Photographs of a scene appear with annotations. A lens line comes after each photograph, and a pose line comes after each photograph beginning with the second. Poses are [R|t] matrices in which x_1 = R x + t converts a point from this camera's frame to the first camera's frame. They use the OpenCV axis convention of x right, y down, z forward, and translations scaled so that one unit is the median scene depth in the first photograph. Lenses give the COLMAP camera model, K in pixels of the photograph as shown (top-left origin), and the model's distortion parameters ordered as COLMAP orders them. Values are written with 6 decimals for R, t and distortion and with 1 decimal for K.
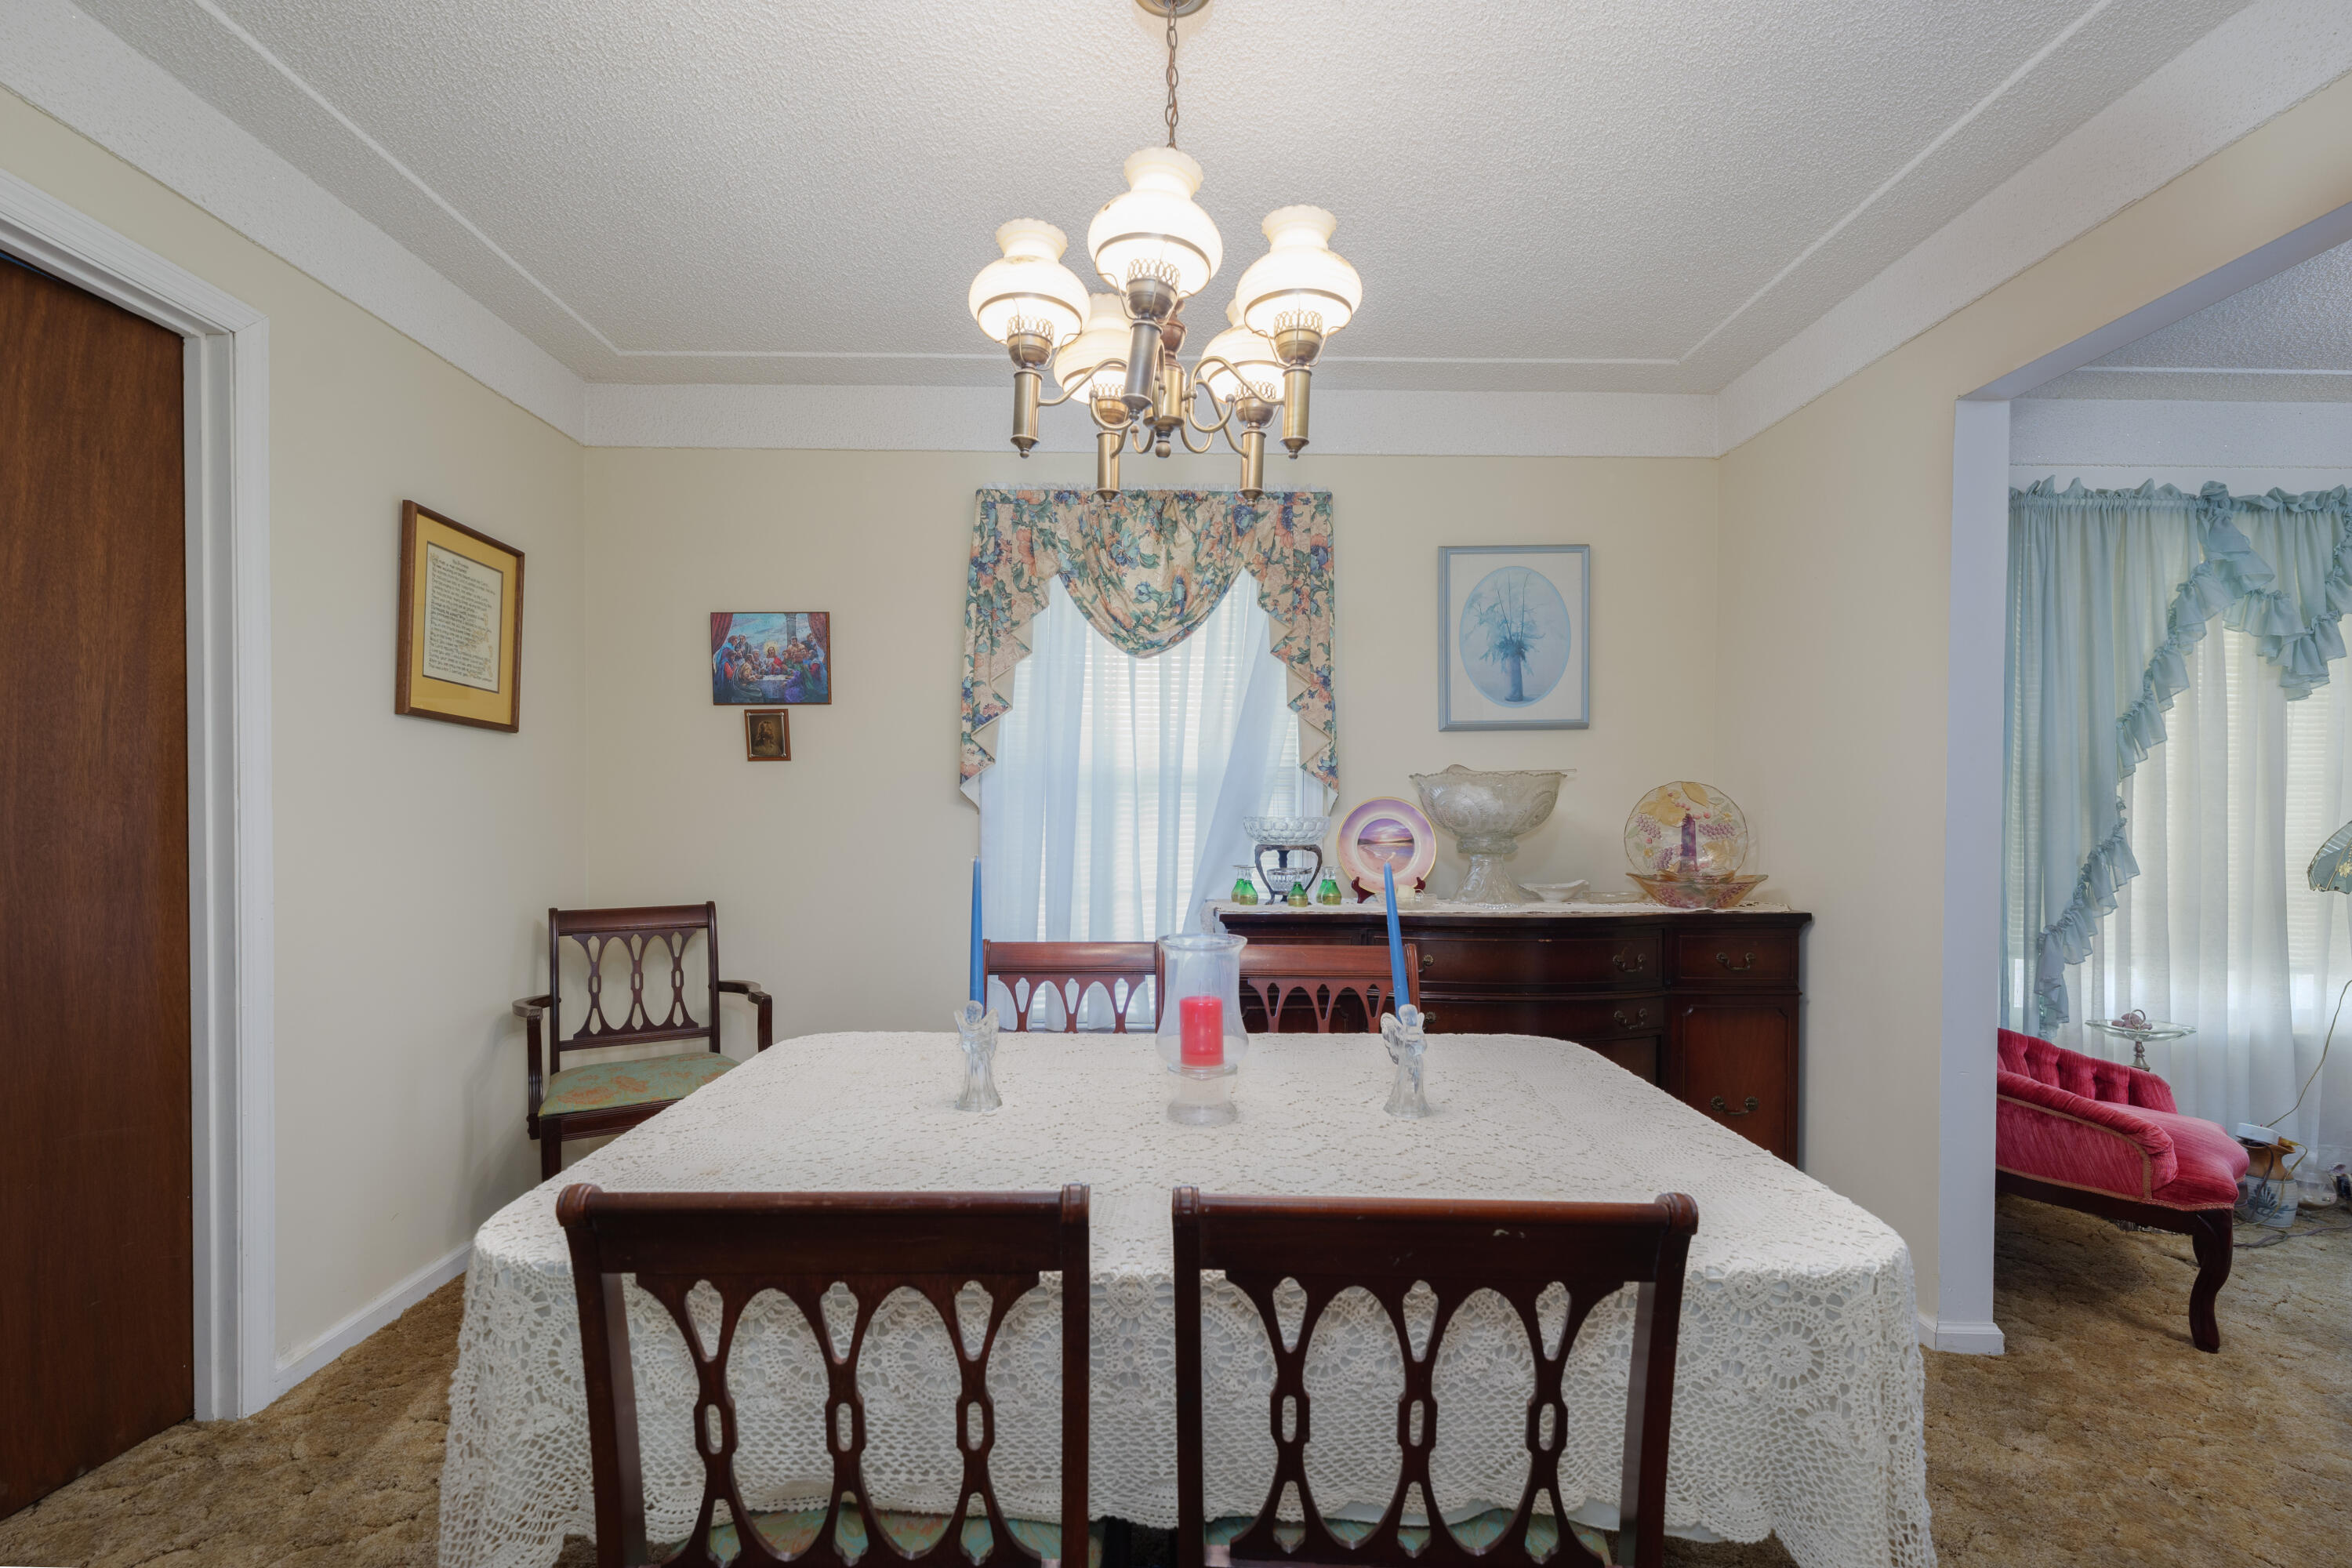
lens RADIAL K [[1095.3, 0, 1175.2], [0, 1095.3, 795.3], [0, 0, 1]] dist [-0.000190, -0.000023]
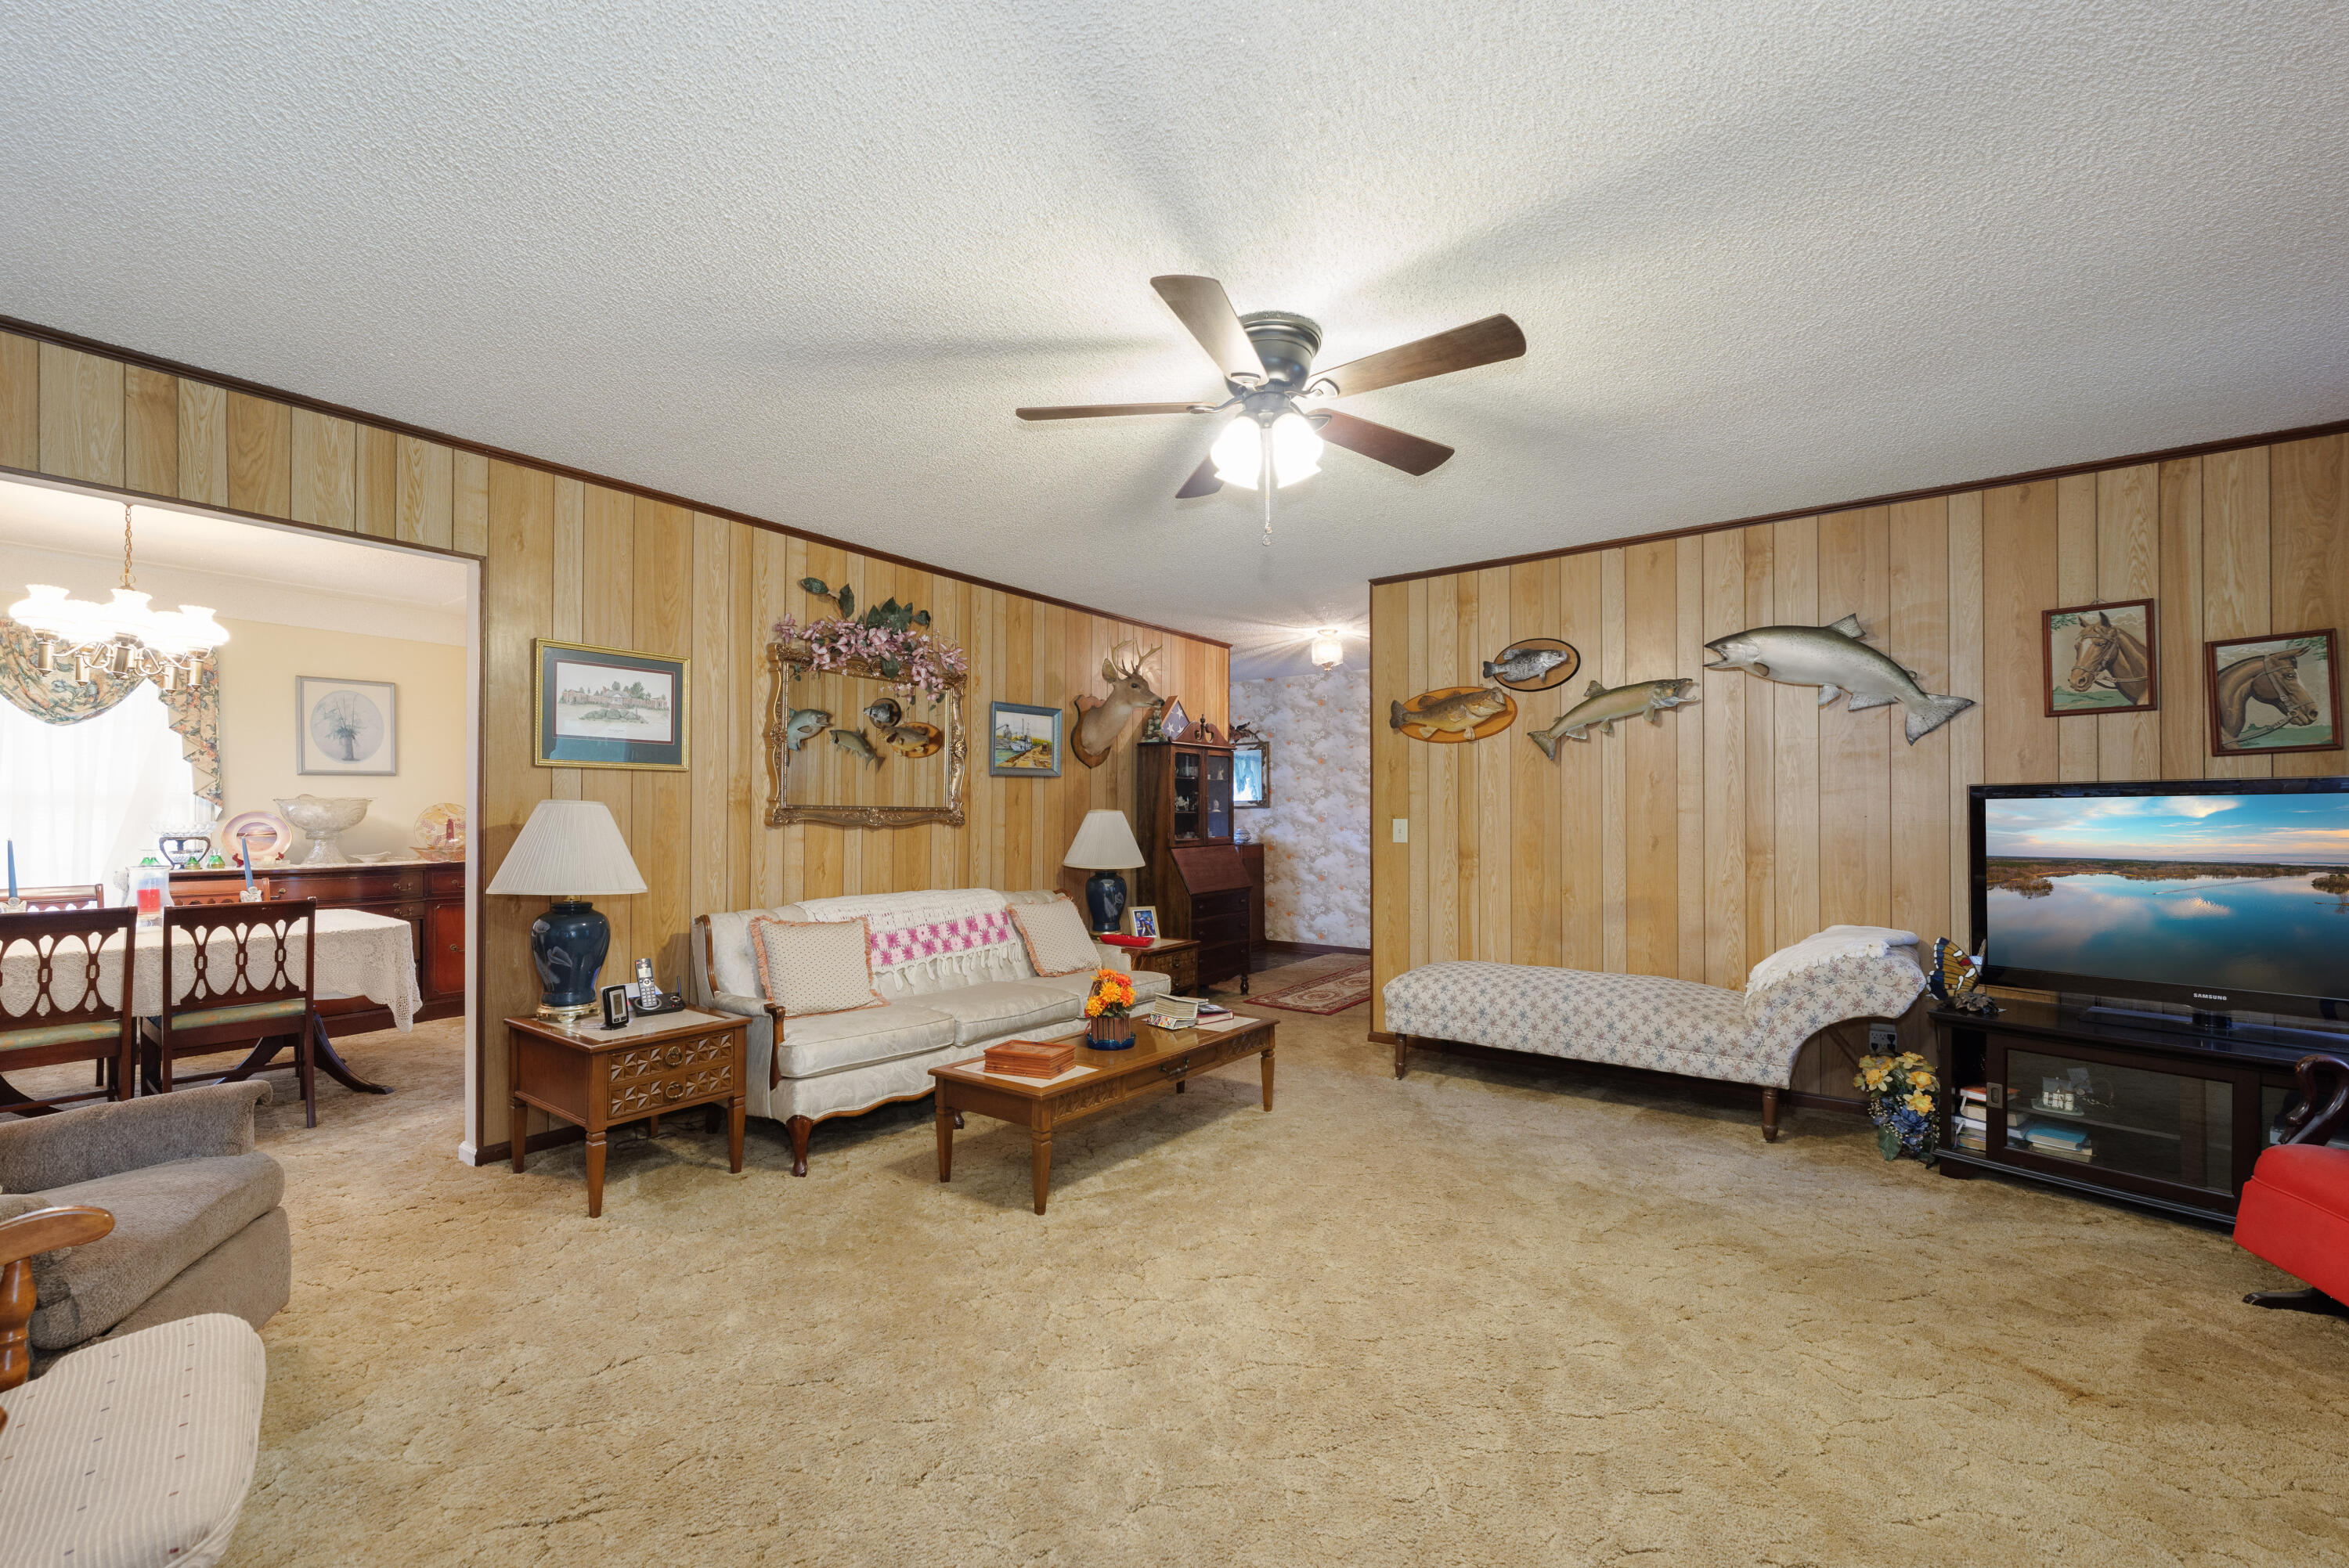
lens RADIAL K [[953.6, 0, 1131.8], [0, 953.6, 812.1], [0, 0, 1]] dist [-0.000985, 0.000183]
pose [[0.619594, -0.003269, 0.784916, -0.155551], [-0.002589, 0.999977, 0.006209, -0.009709], [-0.784918, -0.005879, 0.619572, -1.150555]]
